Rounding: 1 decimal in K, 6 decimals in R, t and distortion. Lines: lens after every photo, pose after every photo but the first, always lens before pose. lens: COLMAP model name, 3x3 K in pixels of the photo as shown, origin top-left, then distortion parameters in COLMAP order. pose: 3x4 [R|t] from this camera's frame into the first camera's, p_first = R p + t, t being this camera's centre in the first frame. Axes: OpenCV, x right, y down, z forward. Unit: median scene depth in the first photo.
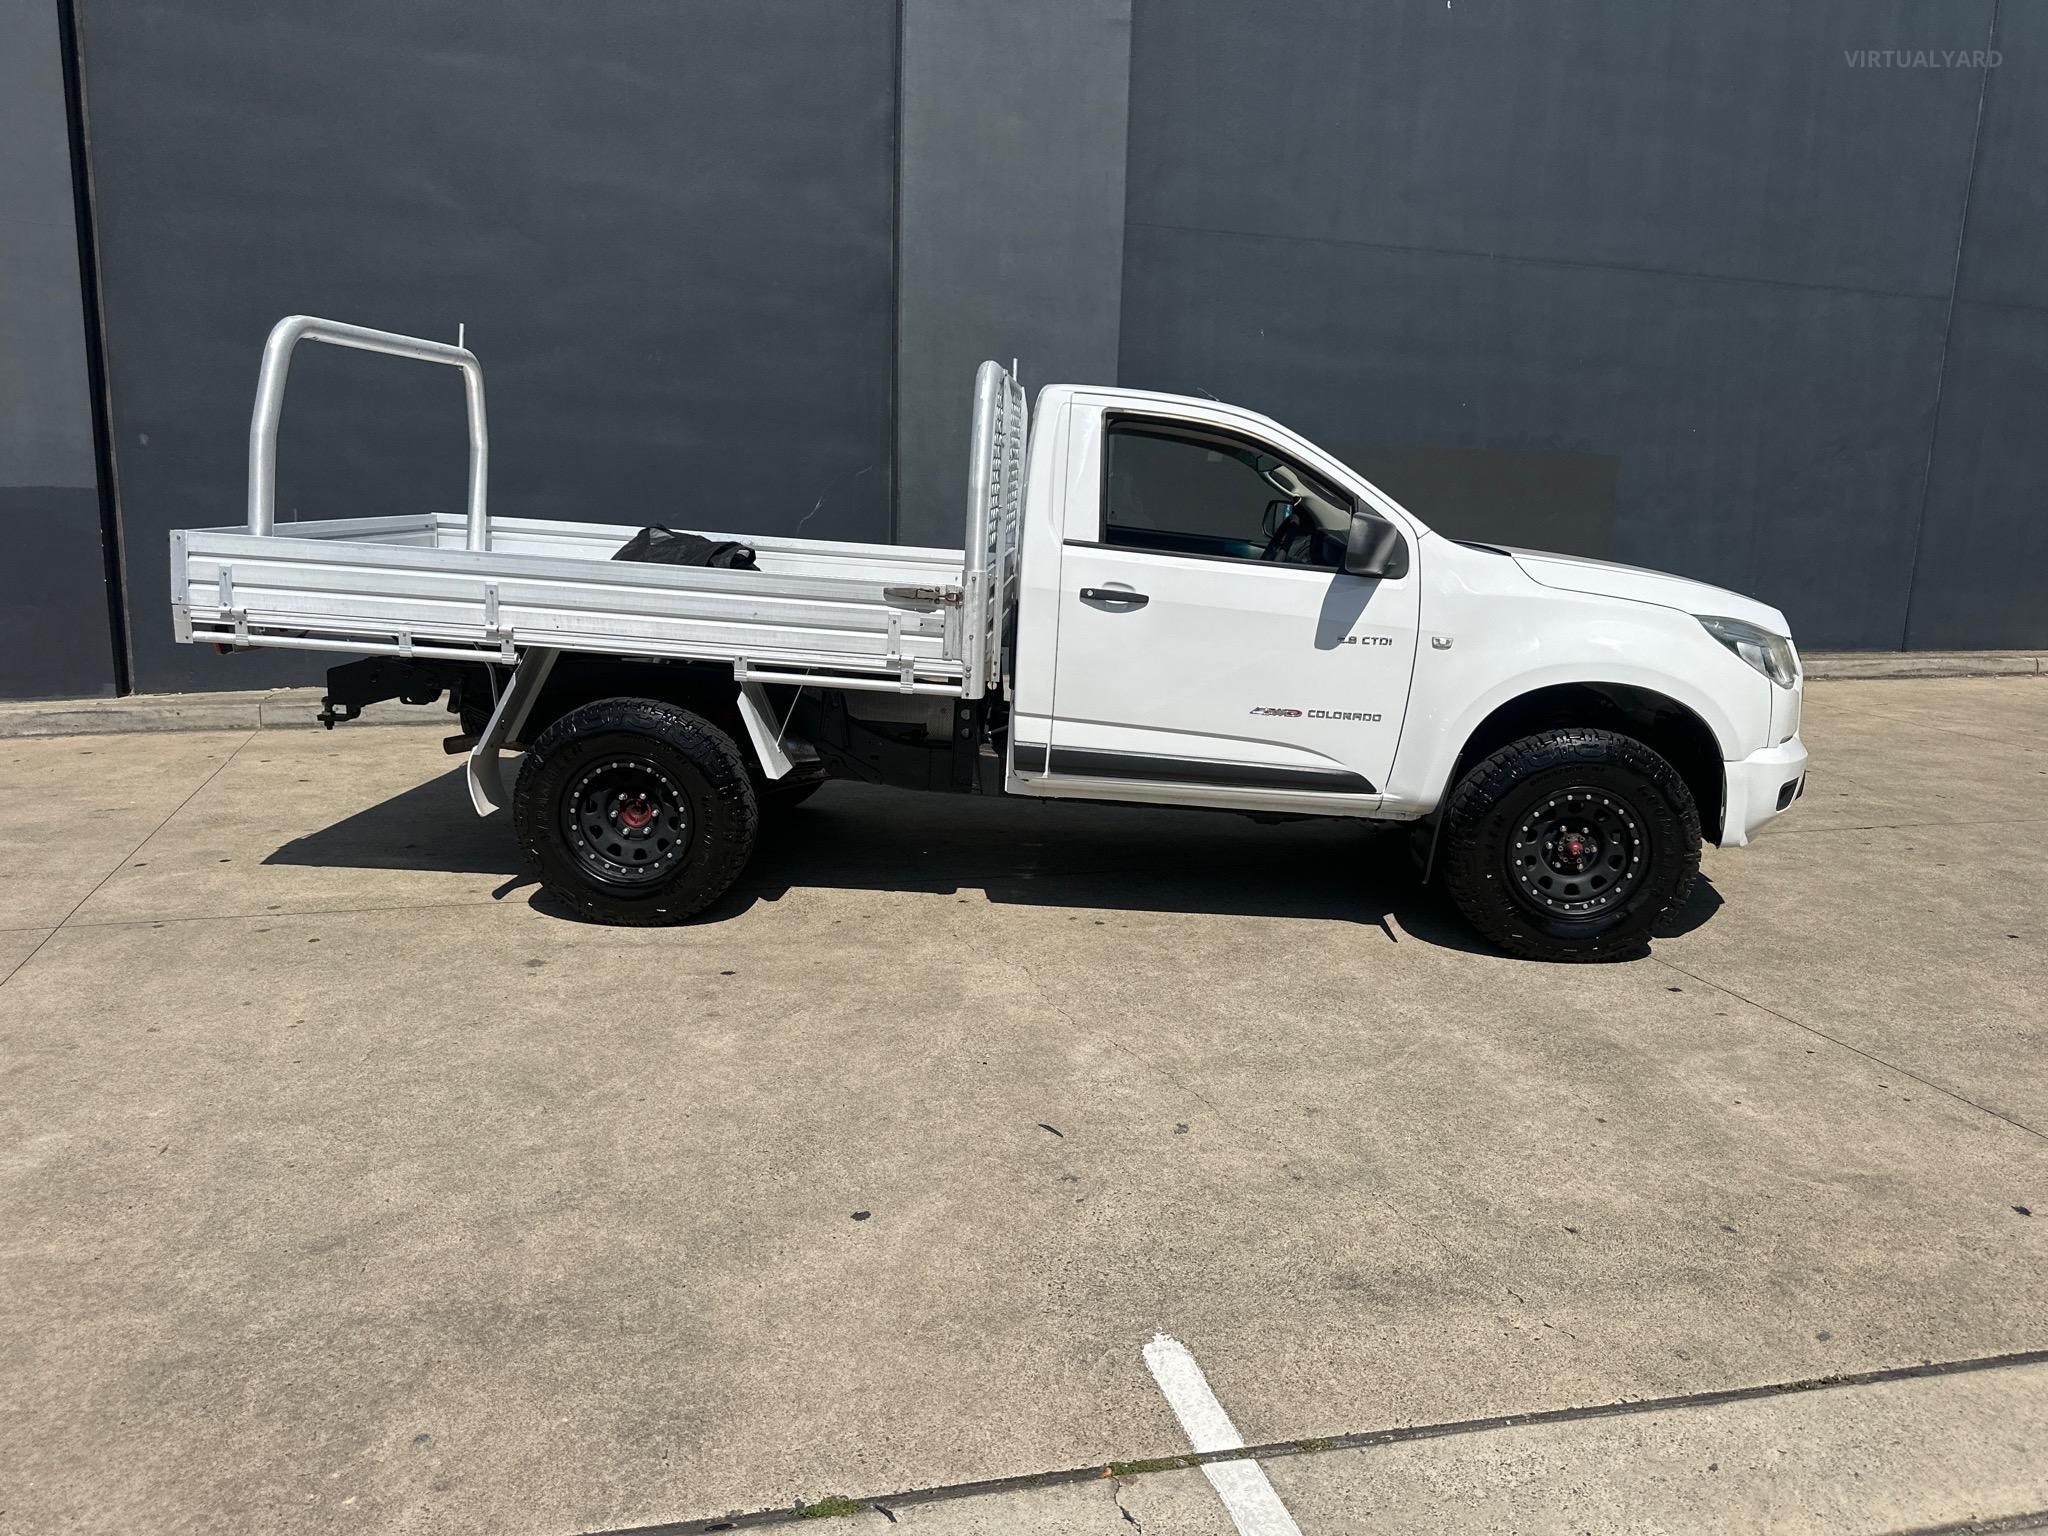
lens RADIAL K [[1436.0, 0, 1024.9], [0, 1436.0, 775.0], [0, 0, 1]] dist [0.059249, -0.086246]
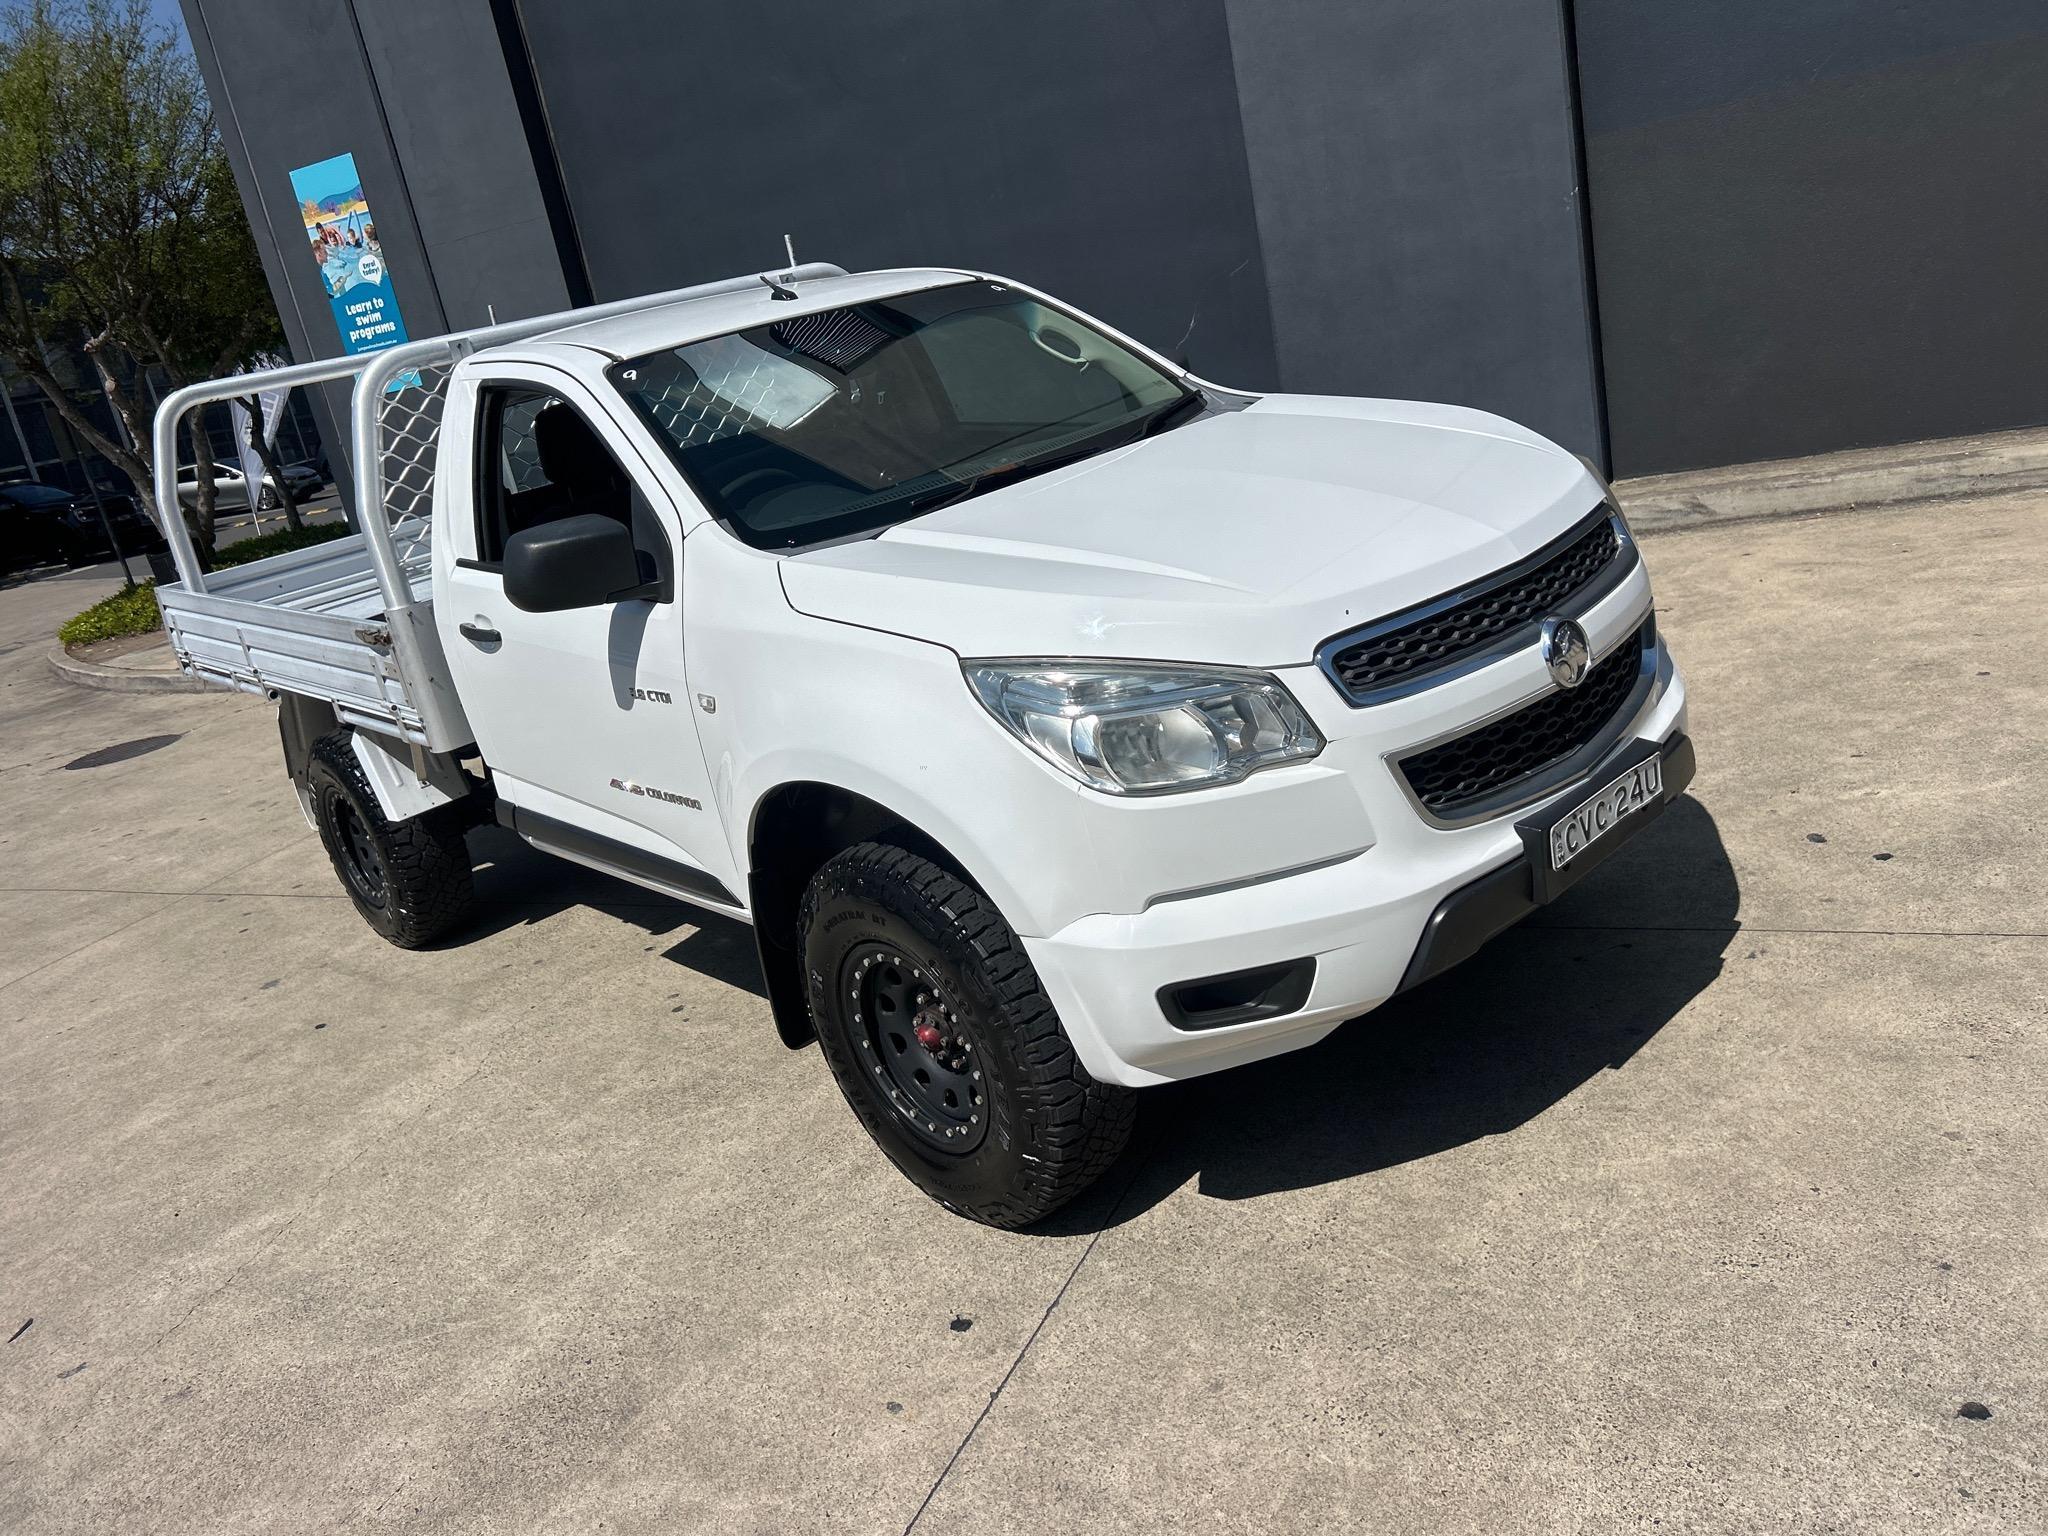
lens RADIAL K [[1556.1, 0, 1028.1], [0, 1556.1, 737.2], [0, 0, 1]] dist [0.045990, -0.045276]
pose [[0.691439, 0.032236, -0.721716, 0.865728], [0.081732, 0.989100, 0.122482, -0.145606], [0.717797, -0.143676, 0.681267, 0.609140]]
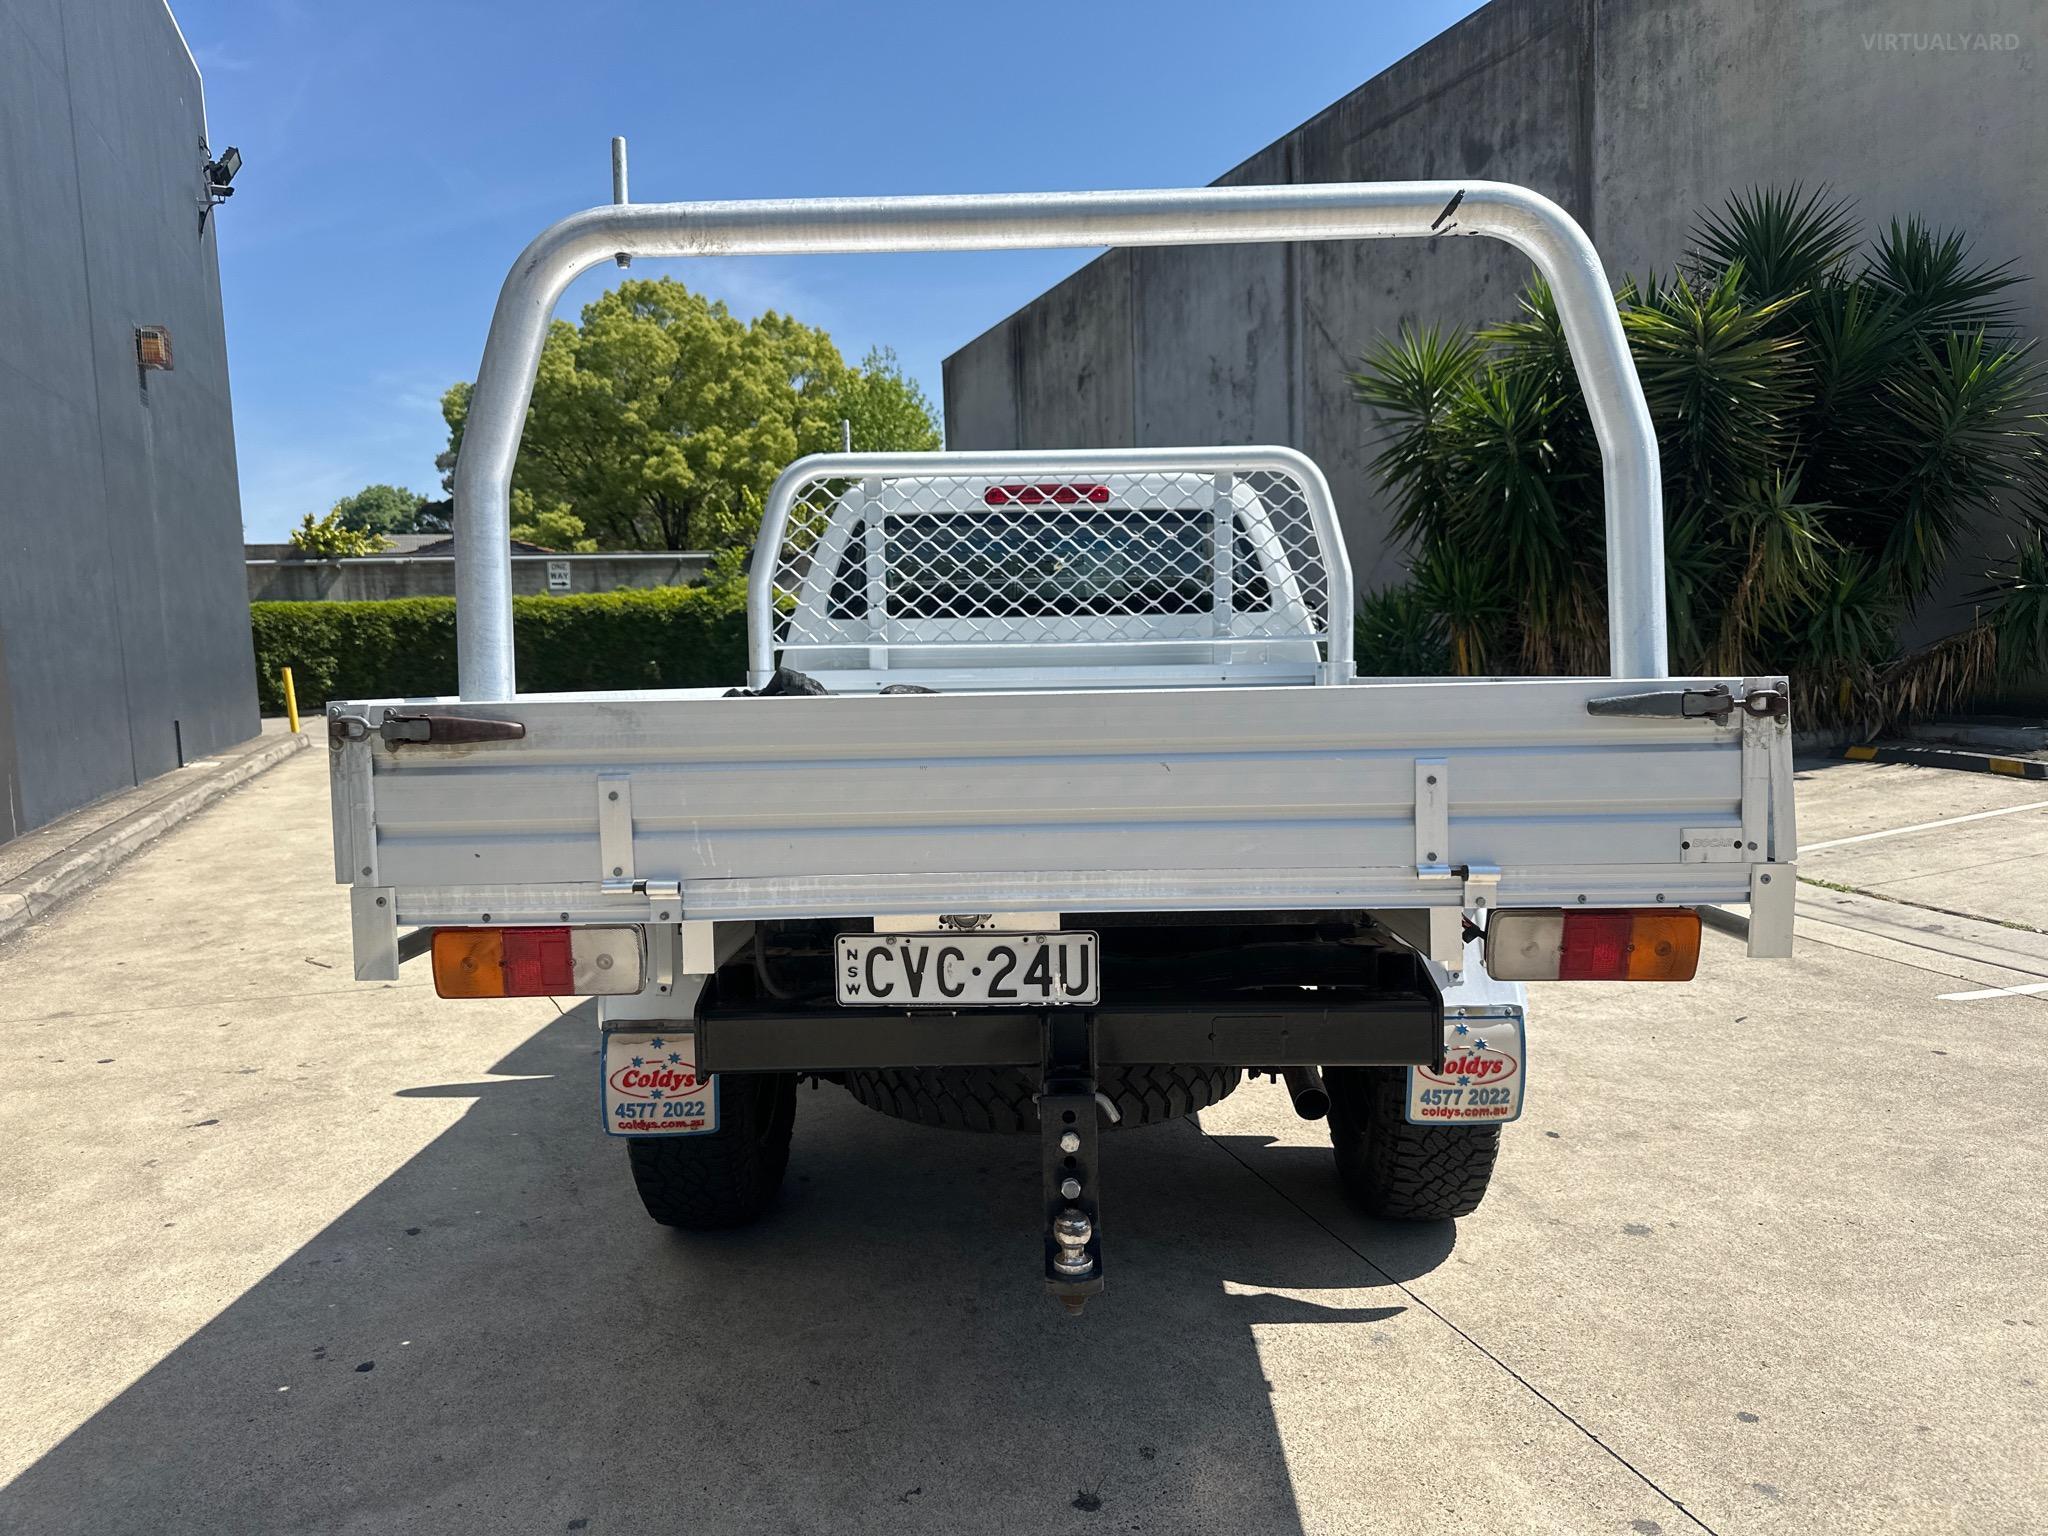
lens RADIAL K [[1463.7, 0, 1036.8], [0, 1463.7, 761.0], [0, 0, 1]] dist [0.059039, -0.097652]
pose [[-0.059405, -0.116961, 0.991358, -0.978989], [0.221327, 0.966851, 0.127332, -0.243213], [-0.973389, 0.226978, -0.031550, 1.212931]]
